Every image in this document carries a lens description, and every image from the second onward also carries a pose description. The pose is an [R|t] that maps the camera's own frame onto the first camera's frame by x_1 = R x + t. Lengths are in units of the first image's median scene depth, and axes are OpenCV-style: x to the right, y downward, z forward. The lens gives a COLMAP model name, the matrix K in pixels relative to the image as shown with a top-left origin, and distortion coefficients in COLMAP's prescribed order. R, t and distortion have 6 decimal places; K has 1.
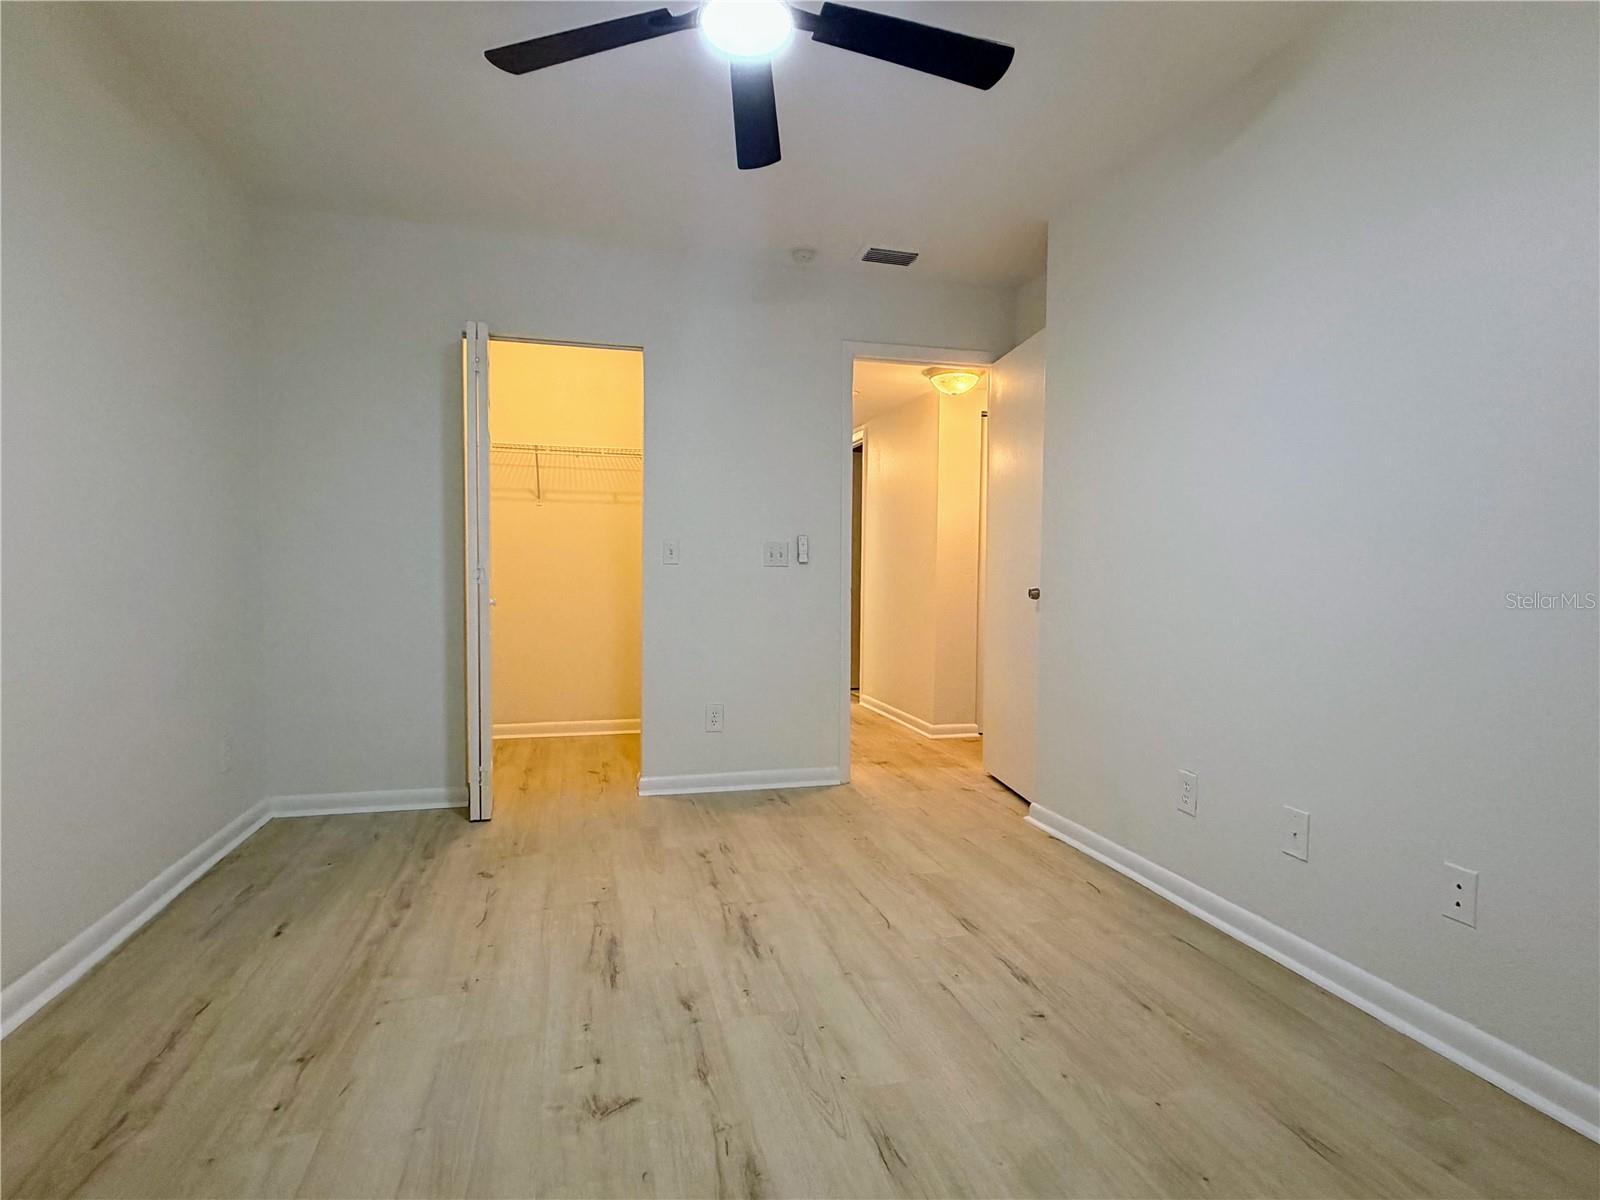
lens RADIAL K [[848.9, 0, 796.7], [0, 848.9, 605.0], [0, 0, 1]] dist [-0.001142, 0.000294]
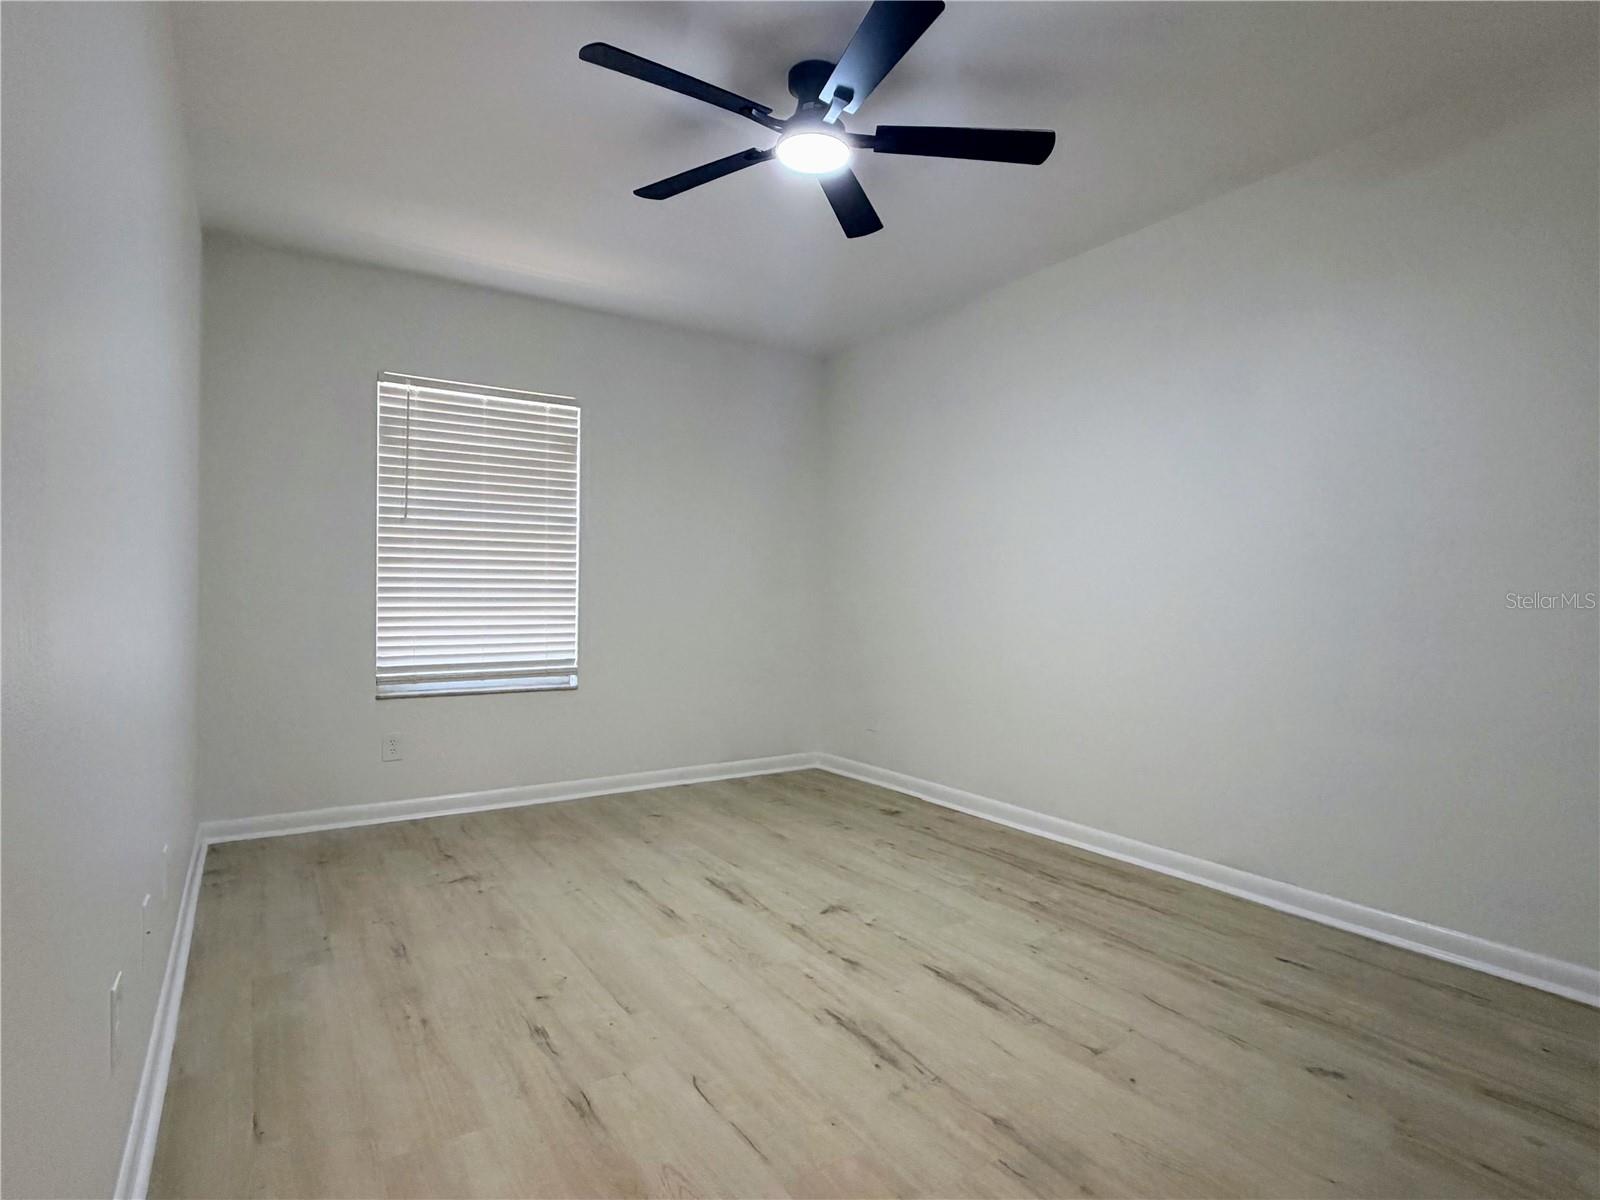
lens RADIAL K [[834.2, 0, 802.6], [0, 834.2, 601.9], [0, 0, 1]] dist [-0.001144, -0.000484]
pose [[-0.947384, -0.018231, -0.319578, 0.307156], [-0.032728, 0.998662, 0.040049, -0.074507], [0.318420, 0.048401, -0.946713, 2.012702]]
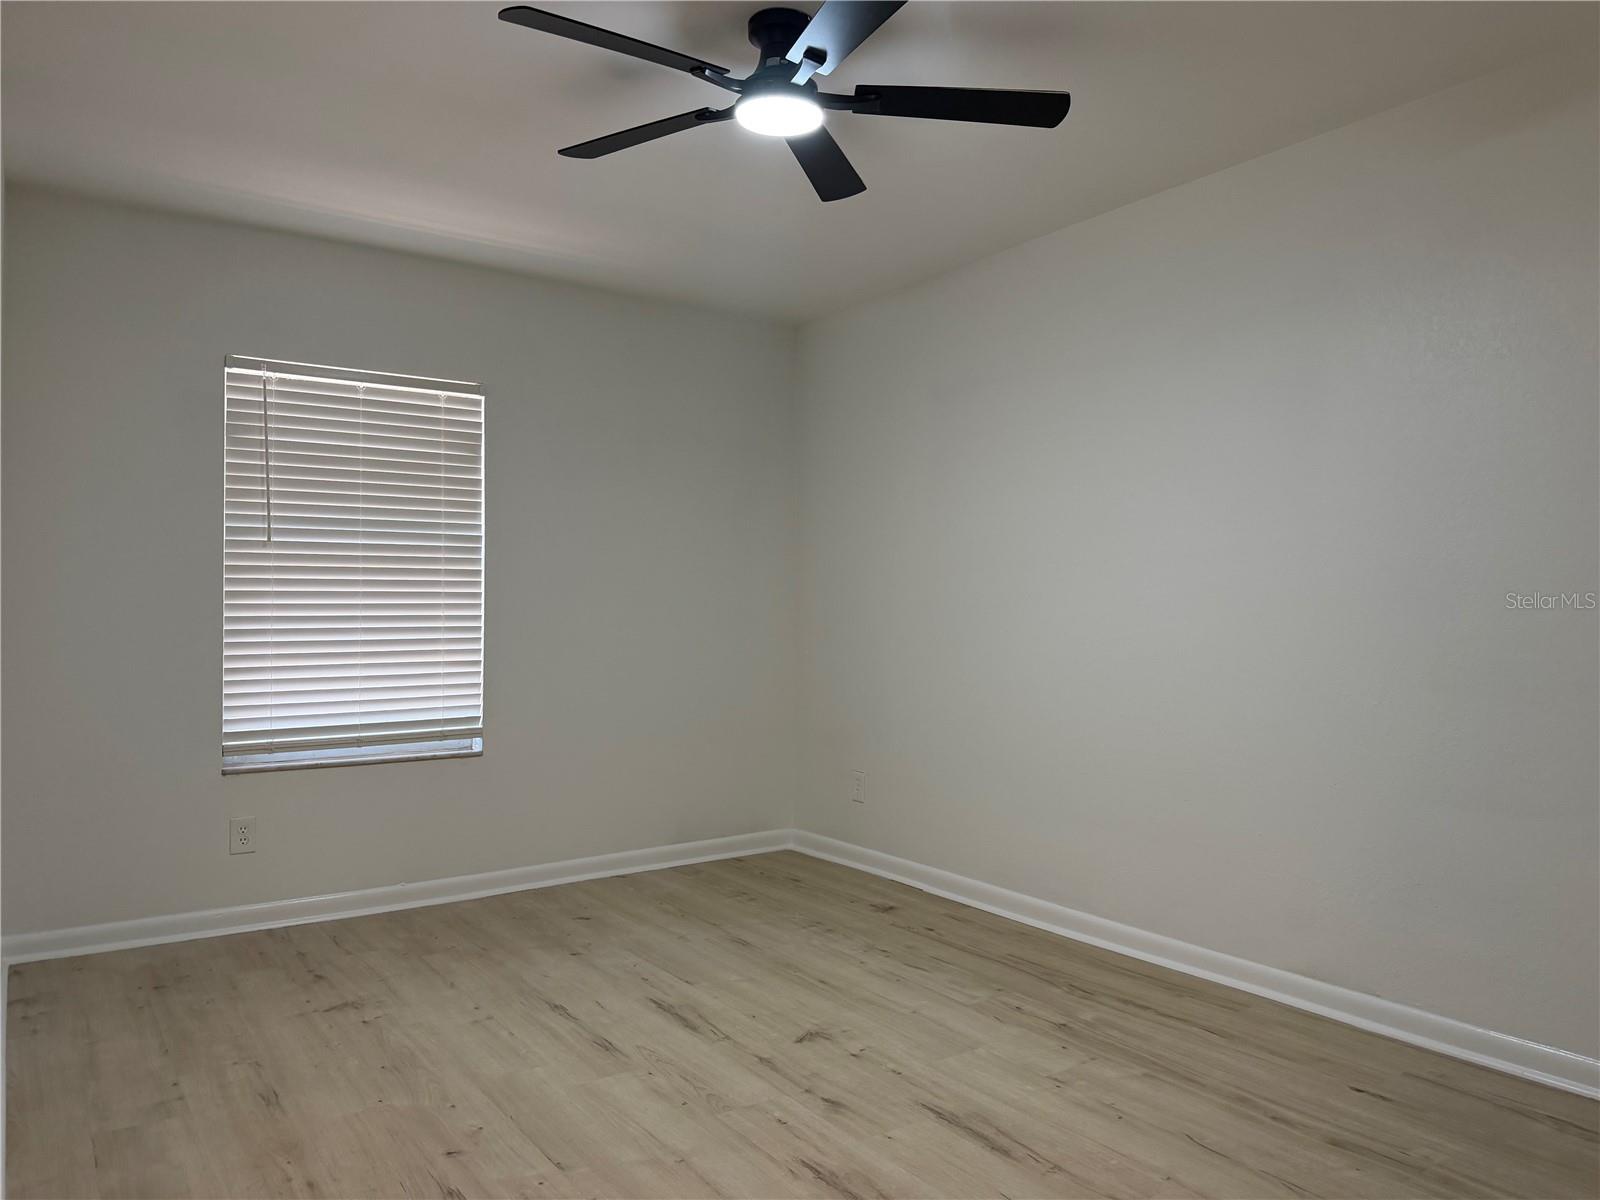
lens RADIAL K [[1117.0, 0, 798.4], [0, 1117.0, 594.8], [0, 0, 1]] dist [0.054606, -0.081034]
pose [[-0.939117, -0.018005, -0.343126, 0.346299], [-0.026333, 0.999461, 0.019626, -0.126345], [0.342588, 0.027467, -0.939084, 2.124145]]
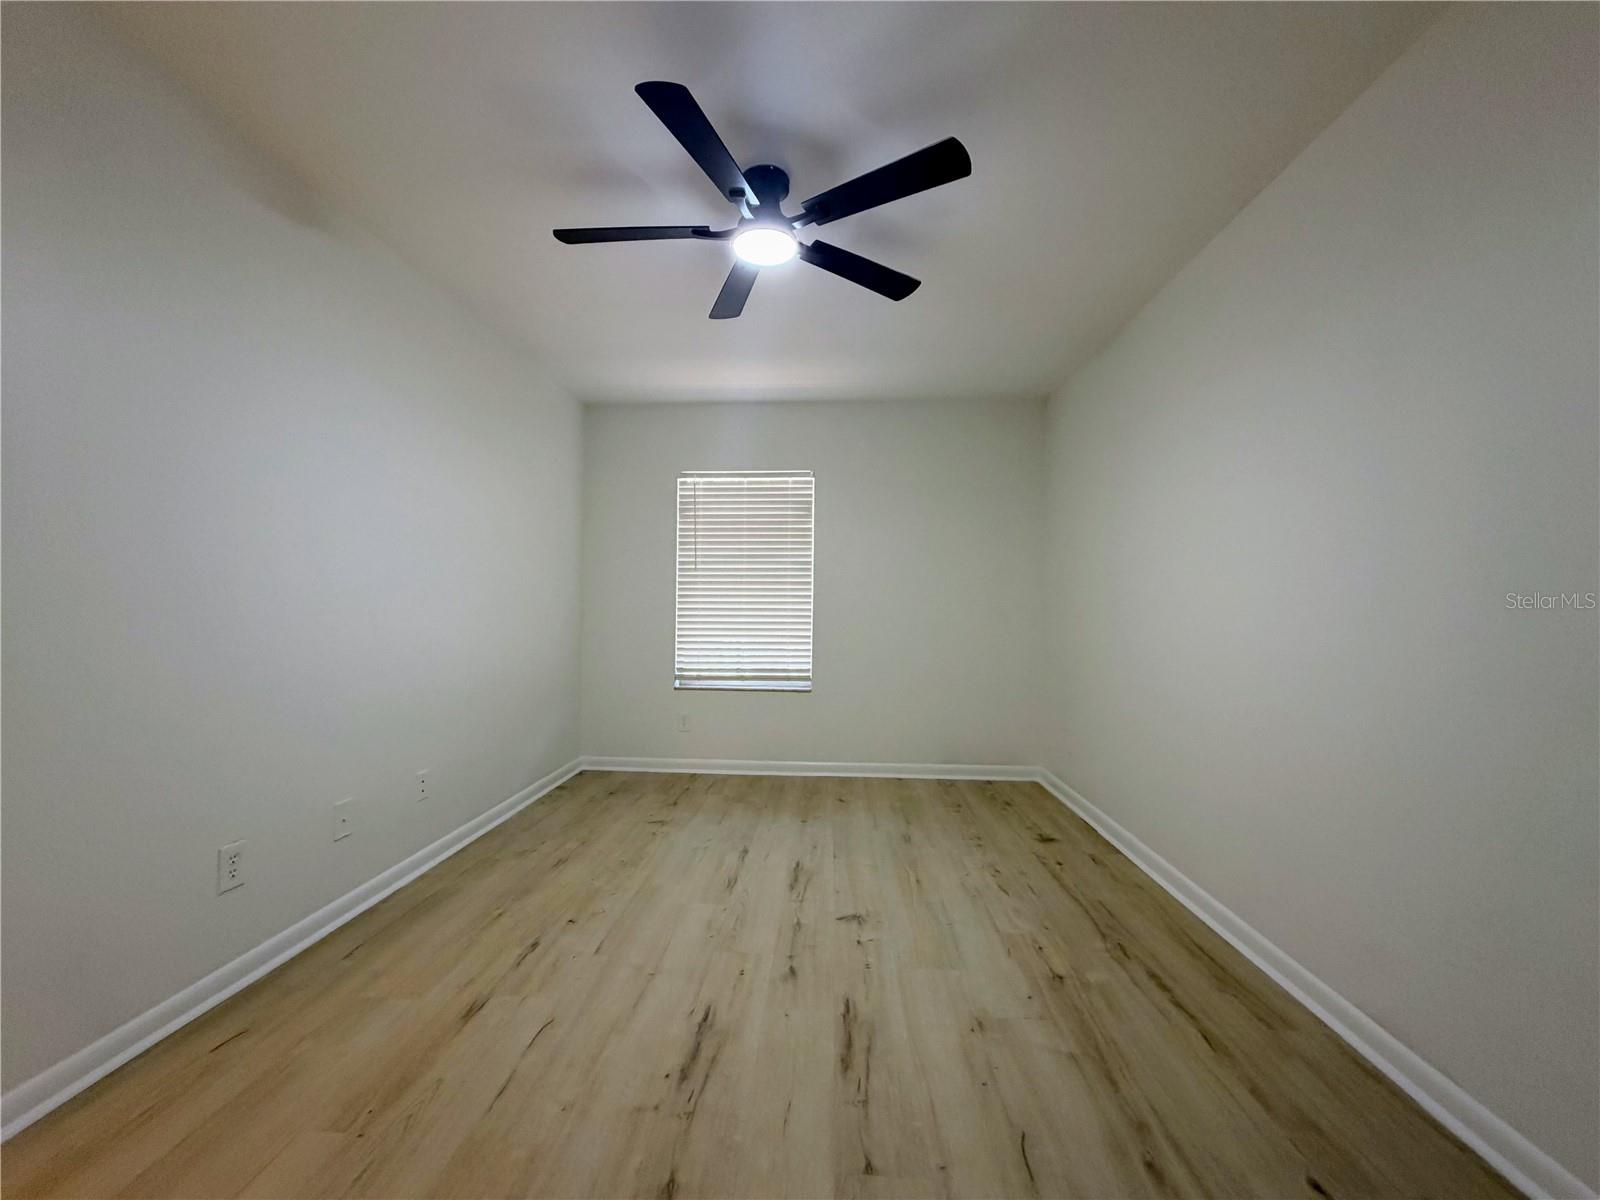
lens RADIAL K [[636.7, 0, 796.6], [0, 636.7, 600.2], [0, 0, 1]] dist [-0.000933, 0.000512]
pose [[-0.951080, -0.017983, 0.308422, -0.413465], [-0.009223, 0.999512, 0.029837, -0.116532], [-0.308808, 0.025533, -0.950781, 1.857051]]
